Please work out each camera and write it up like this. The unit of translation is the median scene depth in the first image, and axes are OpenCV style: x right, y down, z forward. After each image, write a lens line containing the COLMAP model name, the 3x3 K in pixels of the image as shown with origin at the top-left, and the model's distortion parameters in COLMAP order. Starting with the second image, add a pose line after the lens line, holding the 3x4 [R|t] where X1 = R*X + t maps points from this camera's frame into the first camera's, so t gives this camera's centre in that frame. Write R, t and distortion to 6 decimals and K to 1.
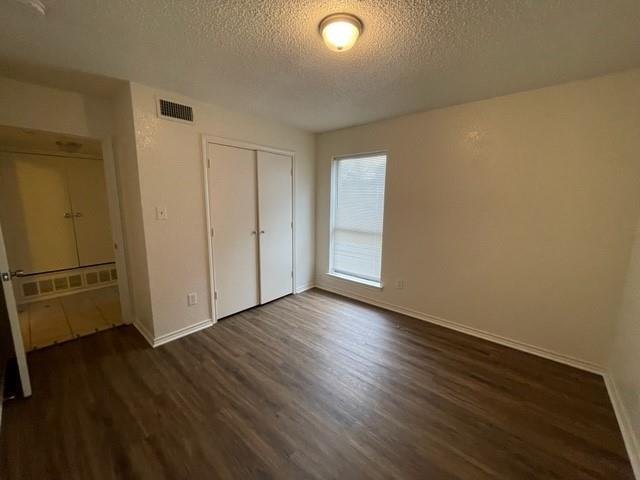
lens RADIAL K [[255.6, 0, 324.0], [0, 255.6, 241.6], [0, 0, 1]] dist [-0.010511, 0.000559]
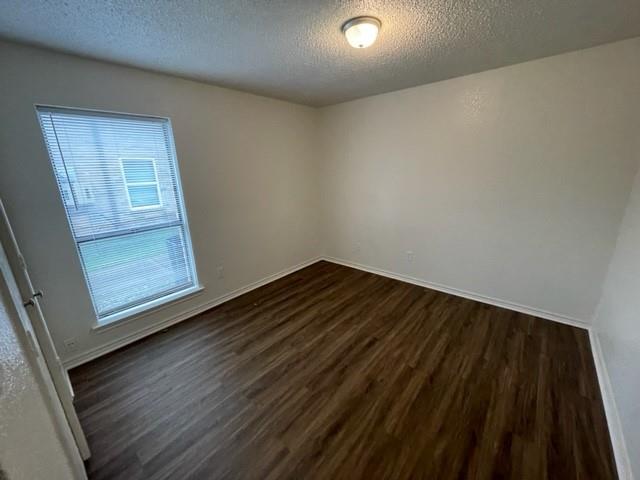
lens RADIAL K [[255.6, 0, 325.0], [0, 255.6, 241.4], [0, 0, 1]] dist [-0.010511, 0.000559]
pose [[-0.005470, -0.287485, 0.957769, -0.903477], [0.196830, 0.938737, 0.282897, -0.202807], [-0.980422, 0.190065, 0.051451, 0.907035]]
